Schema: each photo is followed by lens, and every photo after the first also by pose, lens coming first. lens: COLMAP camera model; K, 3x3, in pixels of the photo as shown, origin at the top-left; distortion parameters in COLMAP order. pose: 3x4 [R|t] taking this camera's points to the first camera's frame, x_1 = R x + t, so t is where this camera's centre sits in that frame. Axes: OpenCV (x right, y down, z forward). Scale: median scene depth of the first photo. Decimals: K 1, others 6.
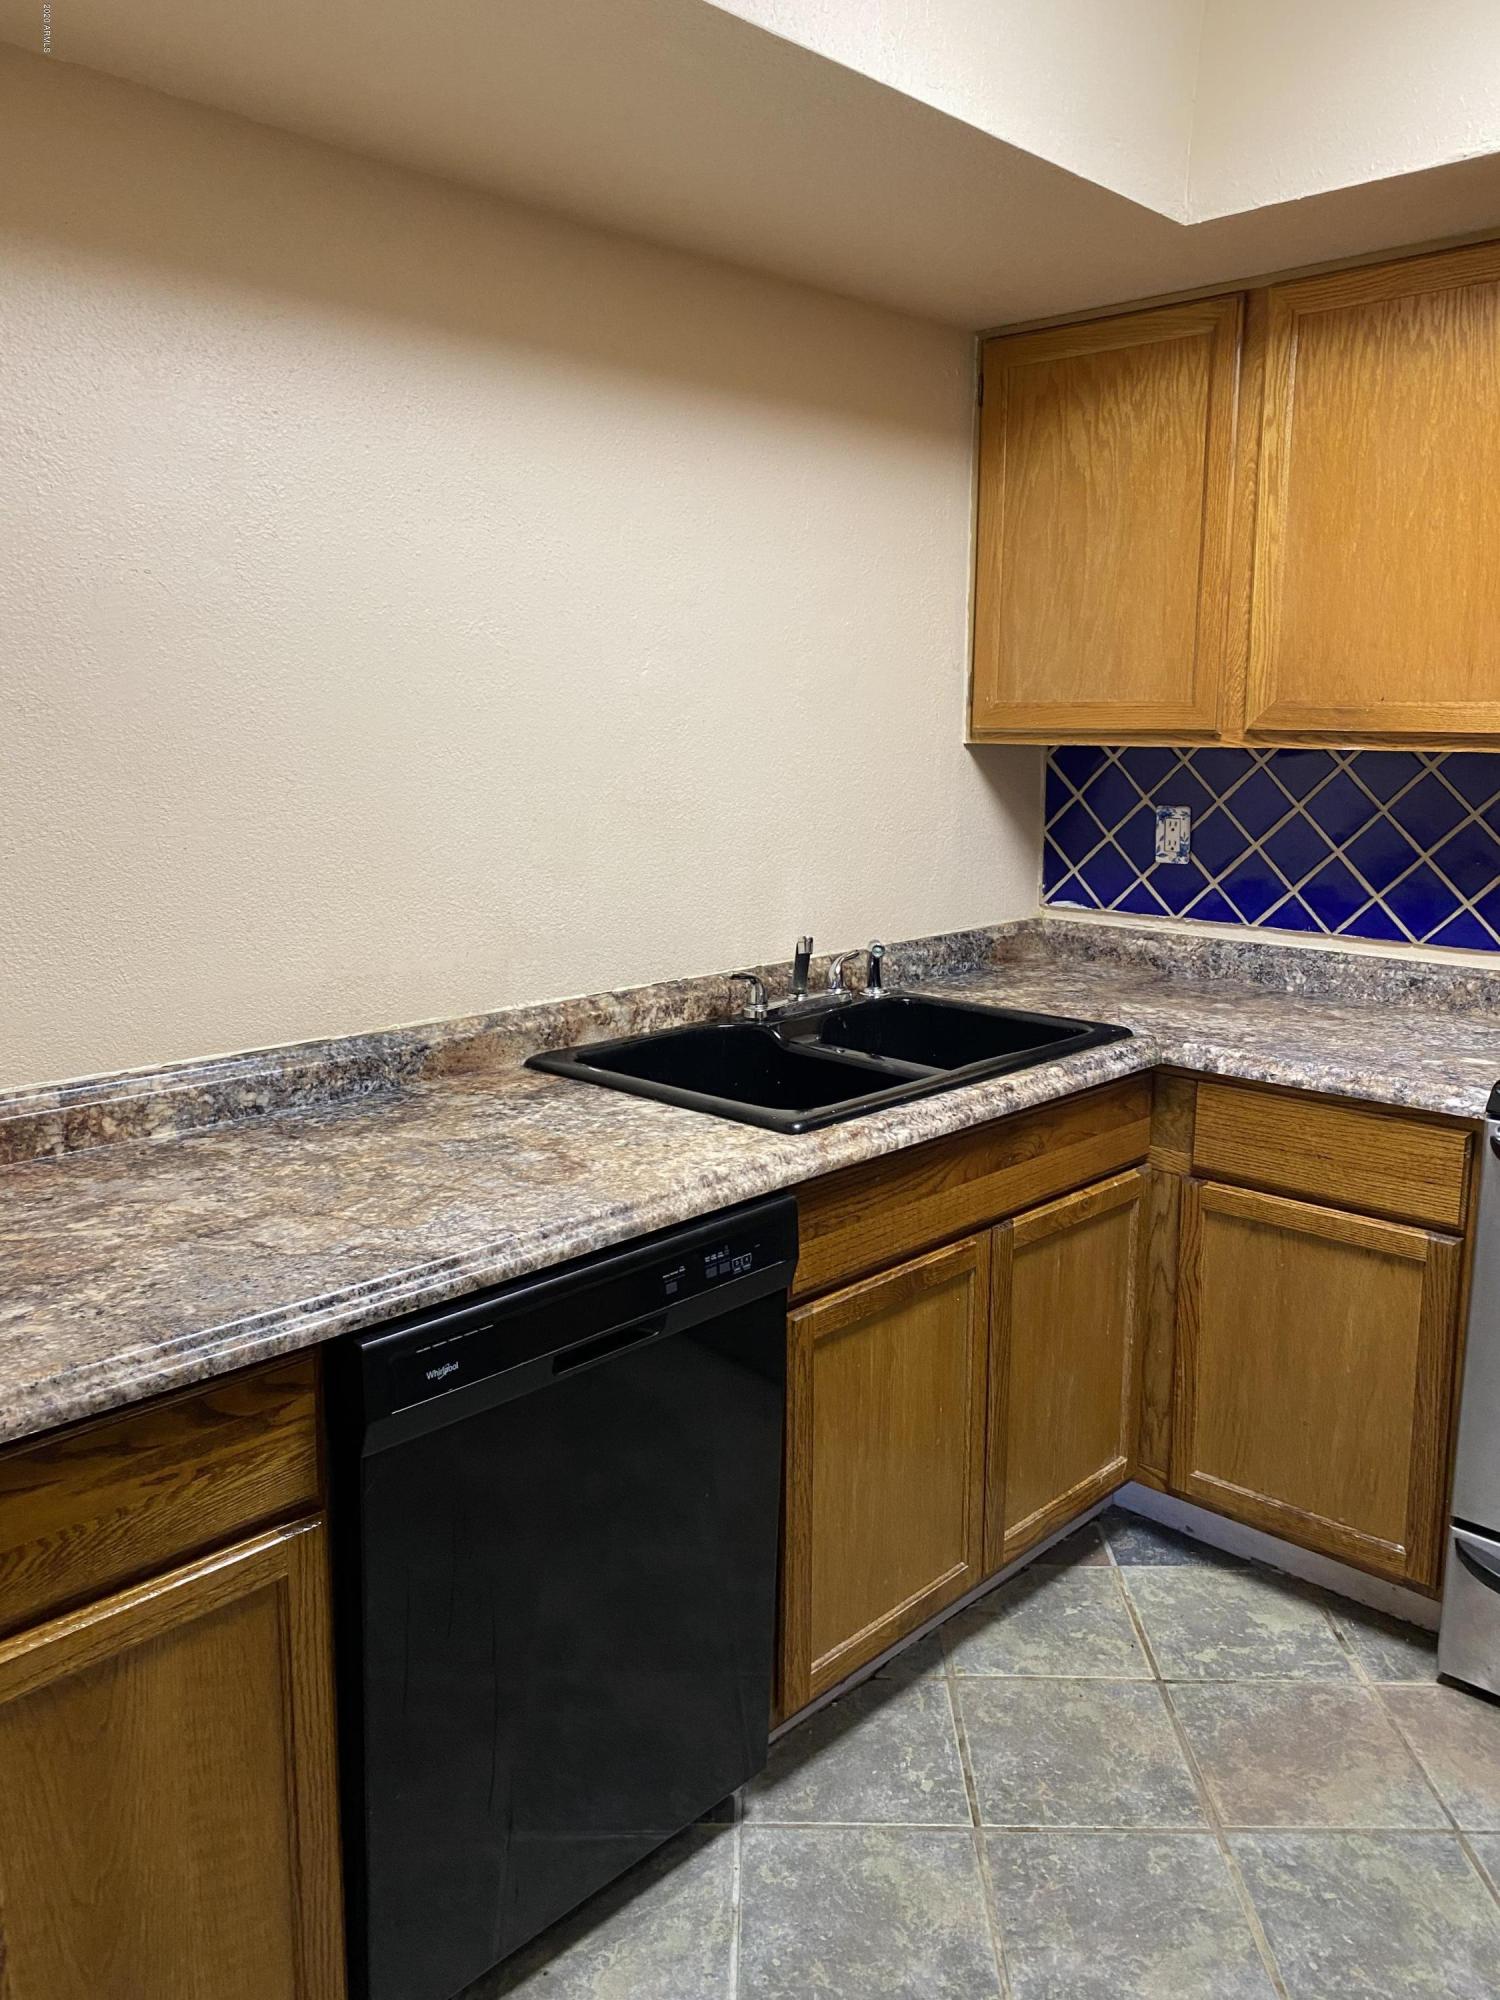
lens RADIAL K [[1507.6, 0, 751.9], [0, 1507.6, 998.0], [0, 0, 1]] dist [0.003046, -0.018785]
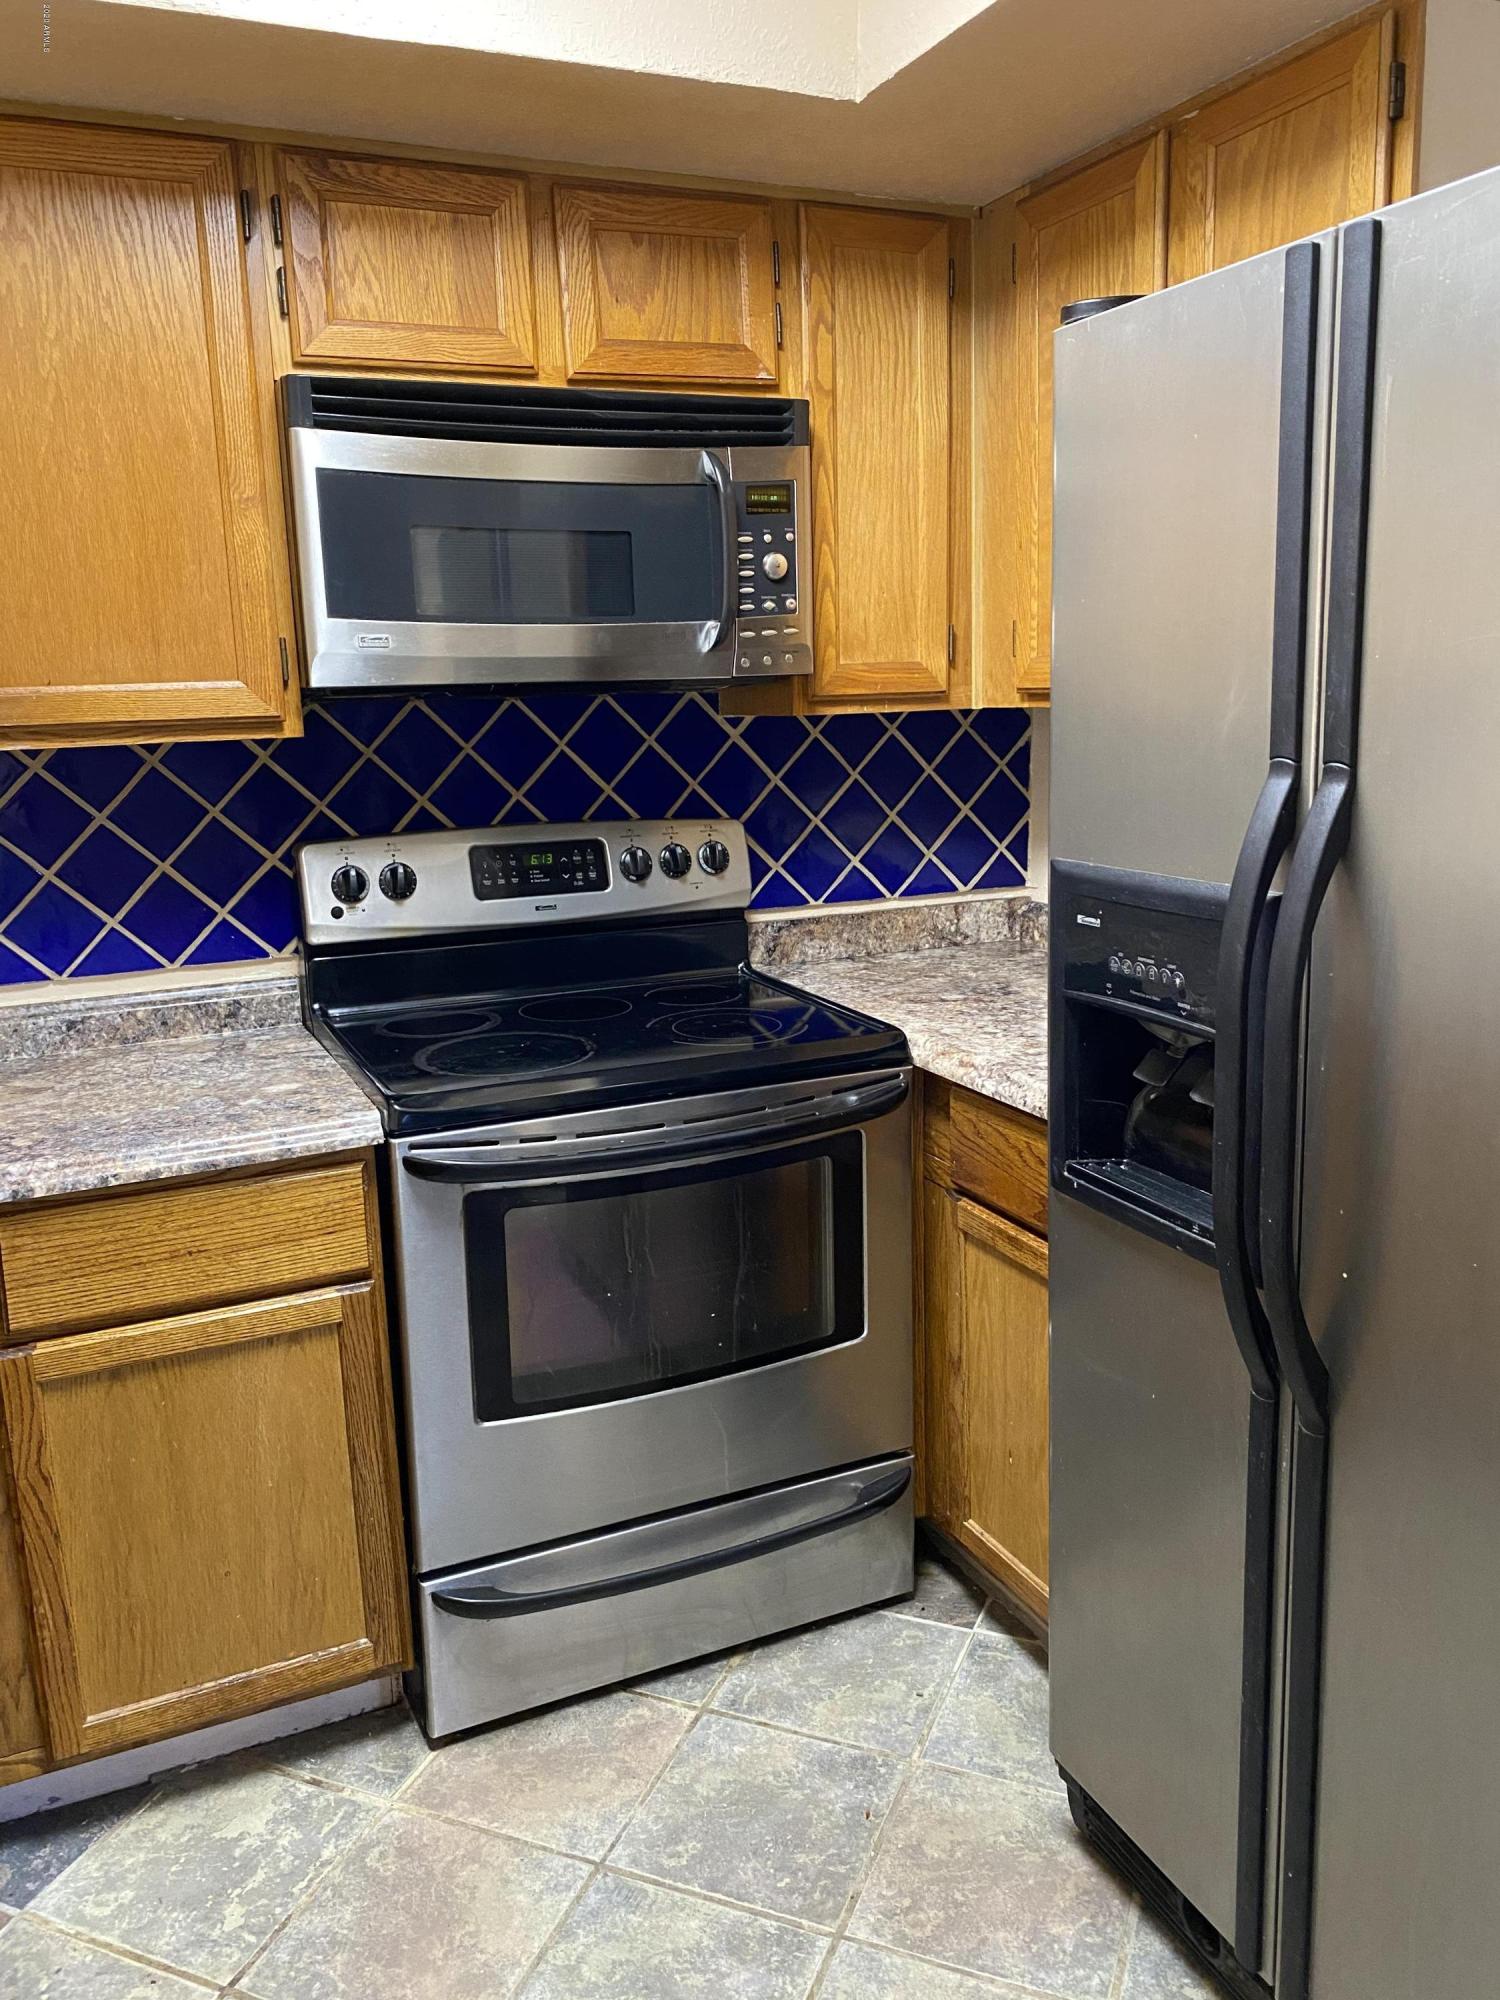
lens RADIAL K [[1507.6, 0, 752.8], [0, 1507.6, 993.1], [0, 0, 1]] dist [0.003046, -0.018785]
pose [[0.358624, -0.199947, 0.911817, -0.215292], [0.205048, 0.969808, 0.132016, -0.072110], [-0.910683, 0.139622, 0.388795, 0.398182]]
